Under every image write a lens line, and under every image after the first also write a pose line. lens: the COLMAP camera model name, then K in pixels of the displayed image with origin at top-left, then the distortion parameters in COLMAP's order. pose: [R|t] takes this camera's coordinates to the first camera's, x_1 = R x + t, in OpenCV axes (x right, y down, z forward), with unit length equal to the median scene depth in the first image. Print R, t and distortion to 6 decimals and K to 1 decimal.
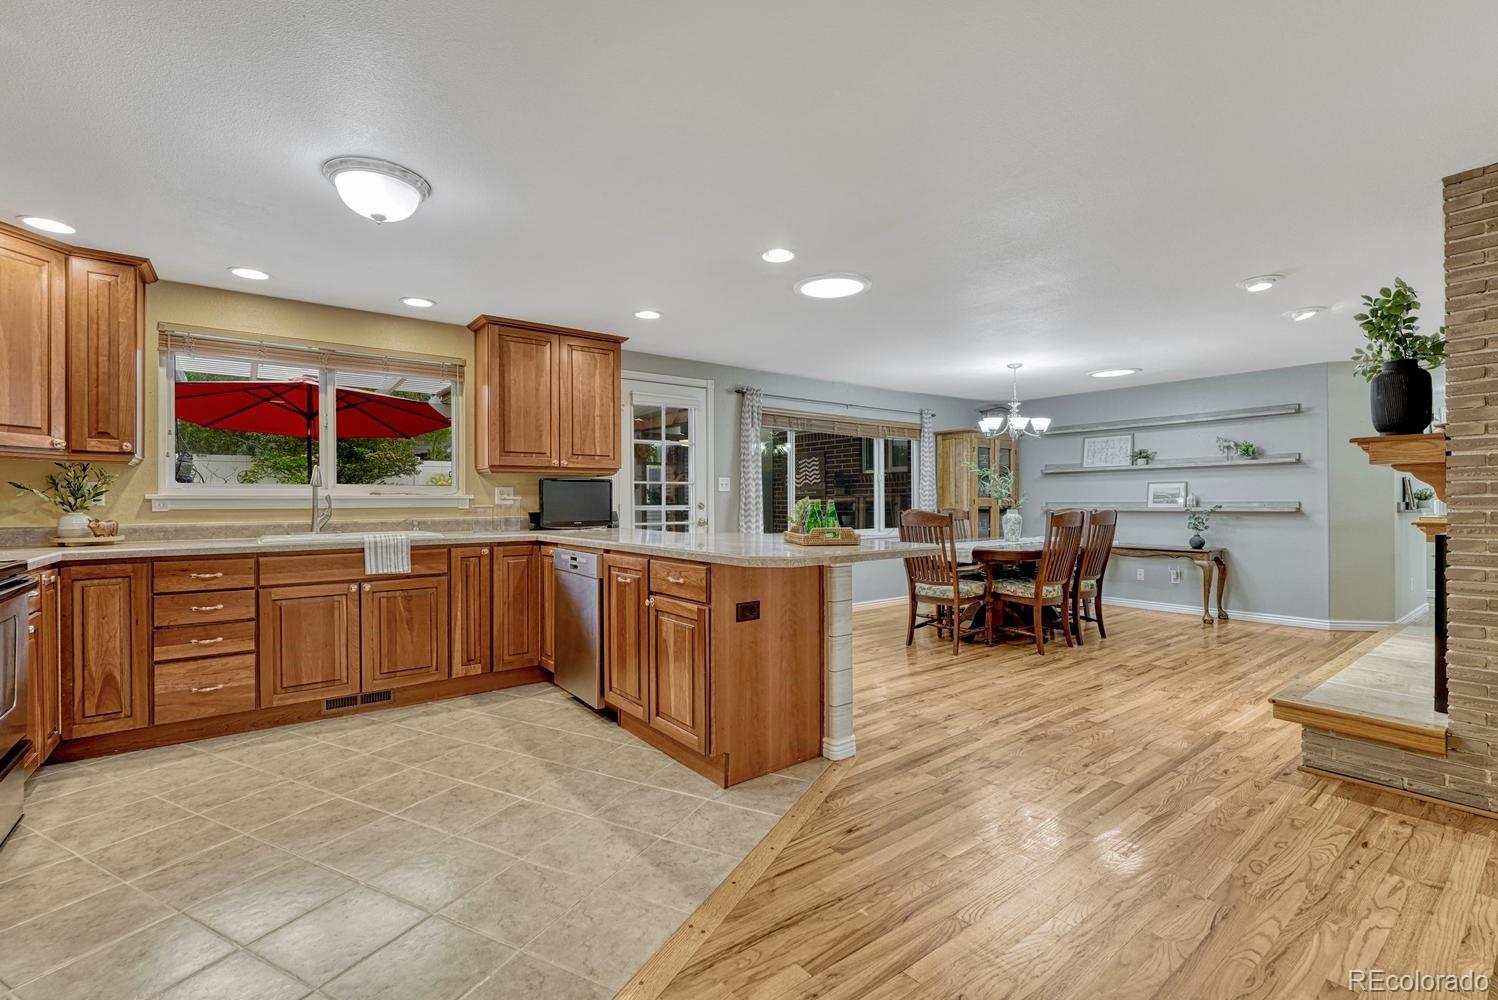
lens RADIAL K [[663.5, 0, 761.4], [0, 663.5, 492.6], [0, 0, 1]] dist [-0.001550, 0.001445]
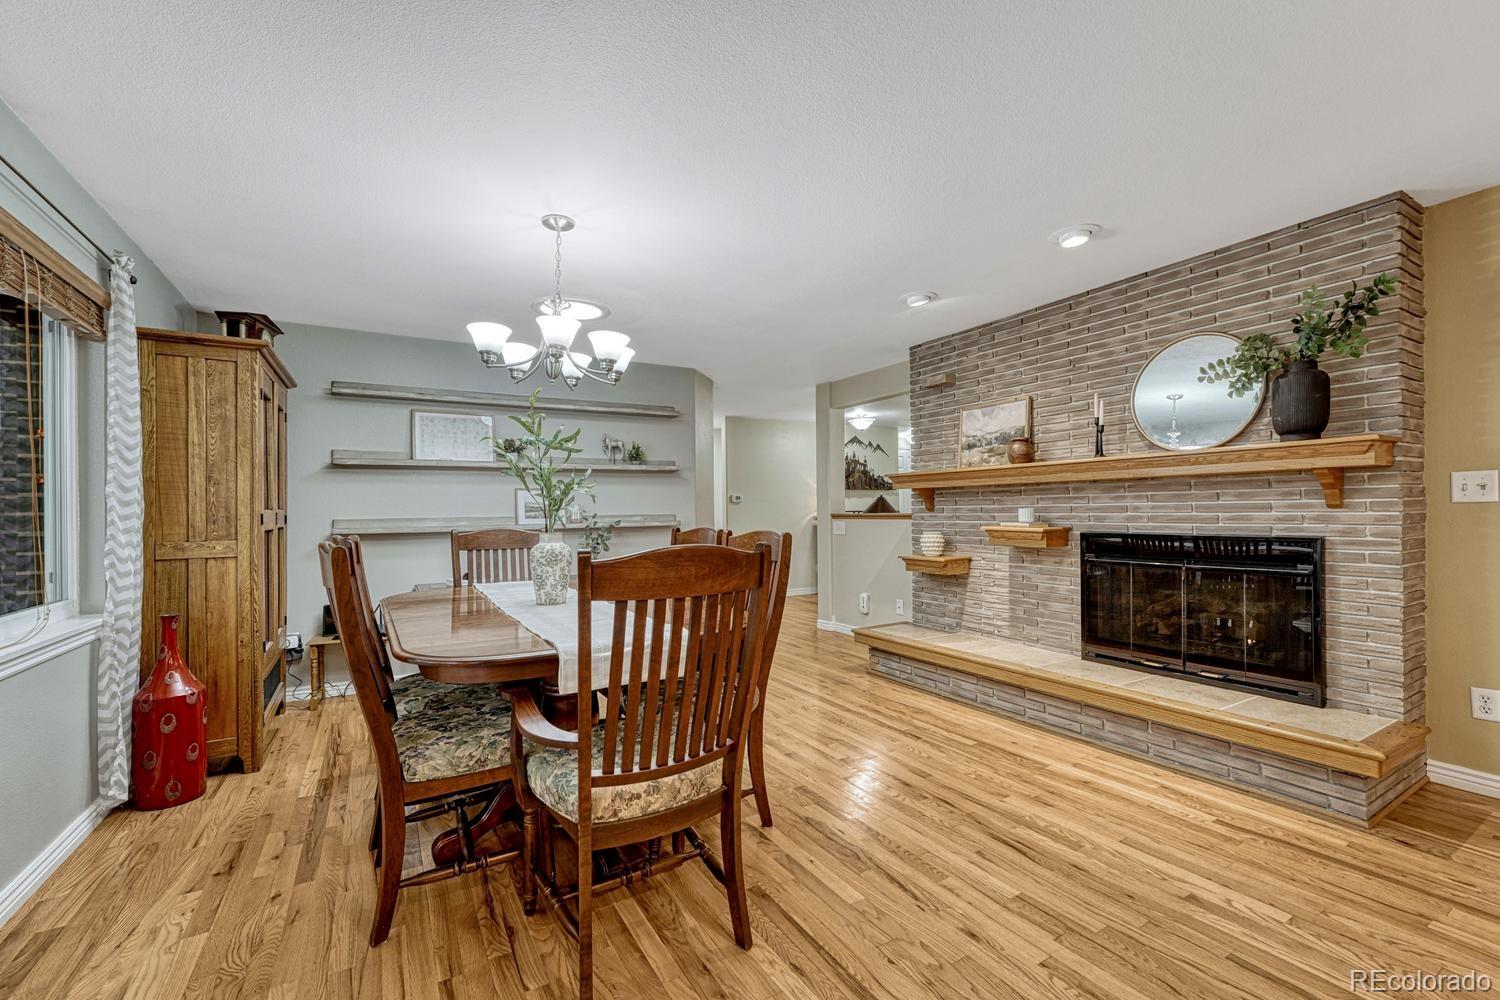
lens RADIAL K [[636.4, 0, 754.2], [0, 636.4, 505.1], [0, 0, 1]] dist [-0.011852, 0.000941]
pose [[0.142816, 0.012854, 0.989666, -0.065117], [-0.000566, 0.999917, -0.012905, 0.020800], [-0.989749, 0.001283, 0.142811, 1.376783]]
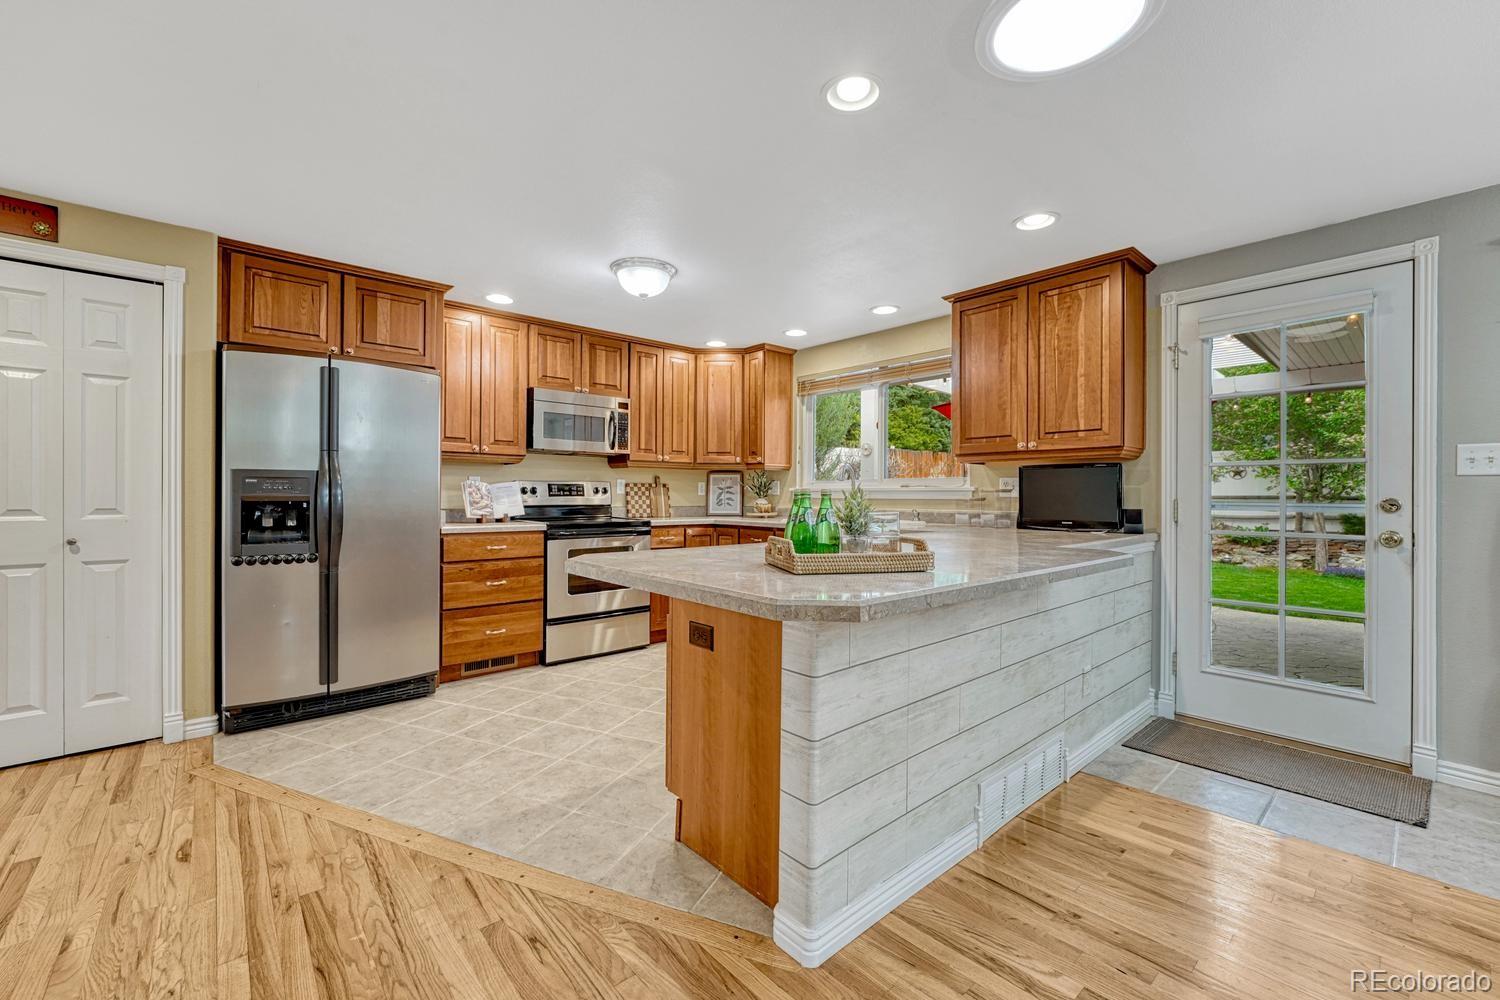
lens RADIAL K [[636.4, 0, 754.7], [0, 636.4, 490.8], [0, 0, 1]] dist [-0.011852, 0.000941]
pose [[0.035549, -0.002568, -0.999365, 0.590820], [0.006157, 0.999978, -0.002350, 0.011841], [0.999349, -0.006069, 0.035564, 0.858610]]
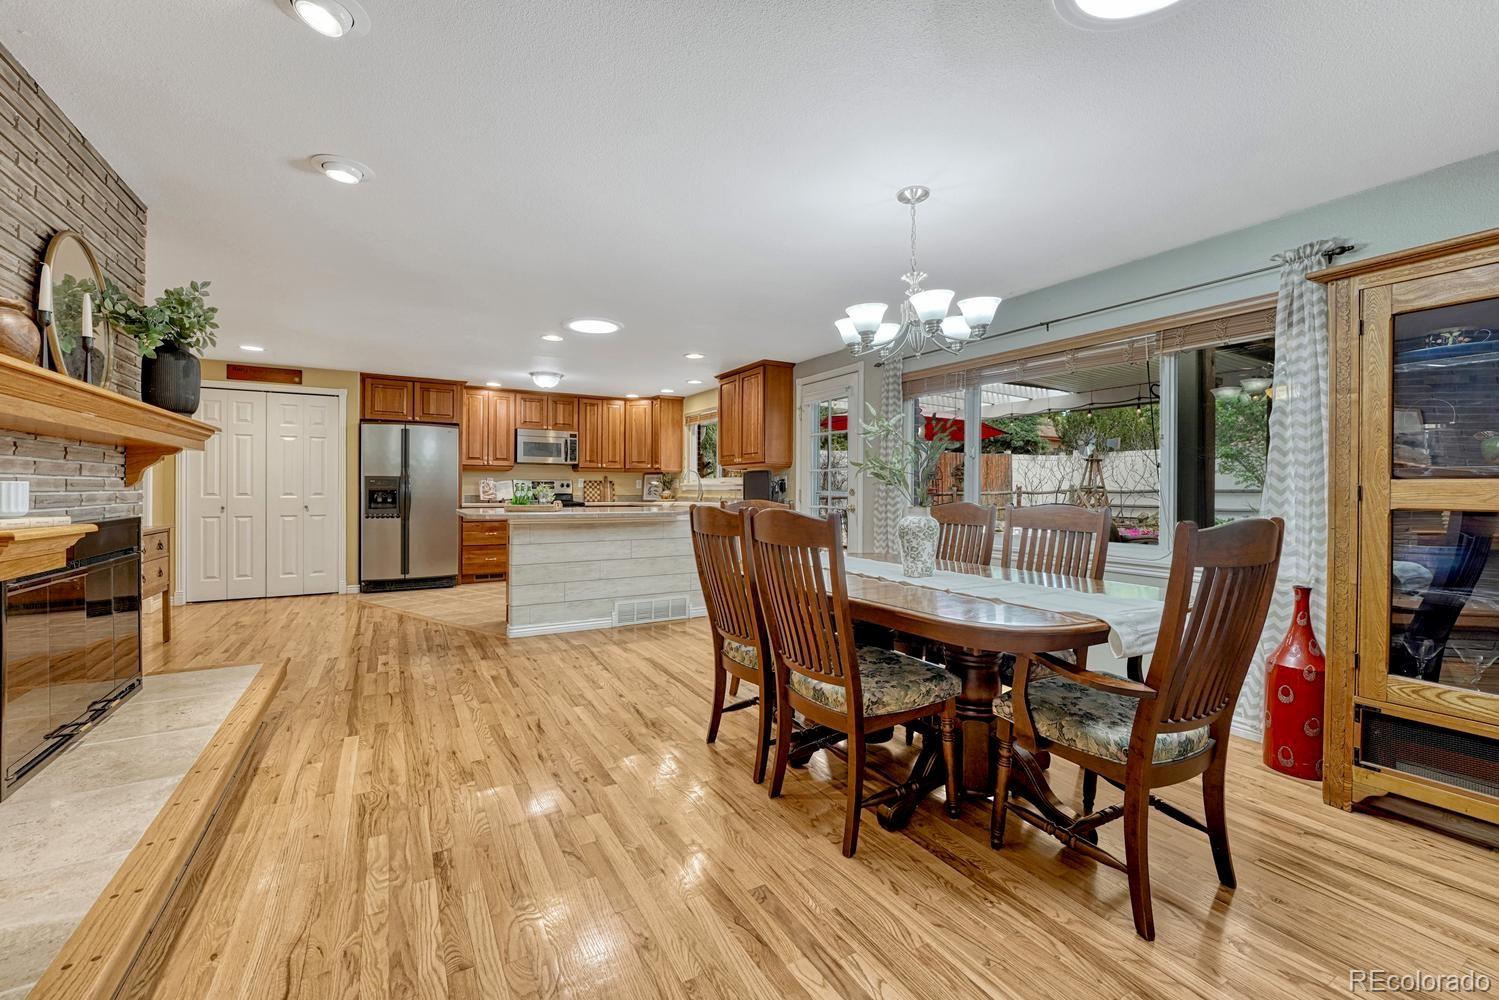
lens RADIAL K [[636.0, 0, 748.0], [0, 636.0, 486.8], [0, 0, 1]] dist [-0.011852, 0.000941]
pose [[-0.156971, -0.000426, -0.987603, 1.445542], [0.006644, 0.999977, -0.001487, 0.019760], [0.987581, -0.006795, -0.156965, 1.645760]]
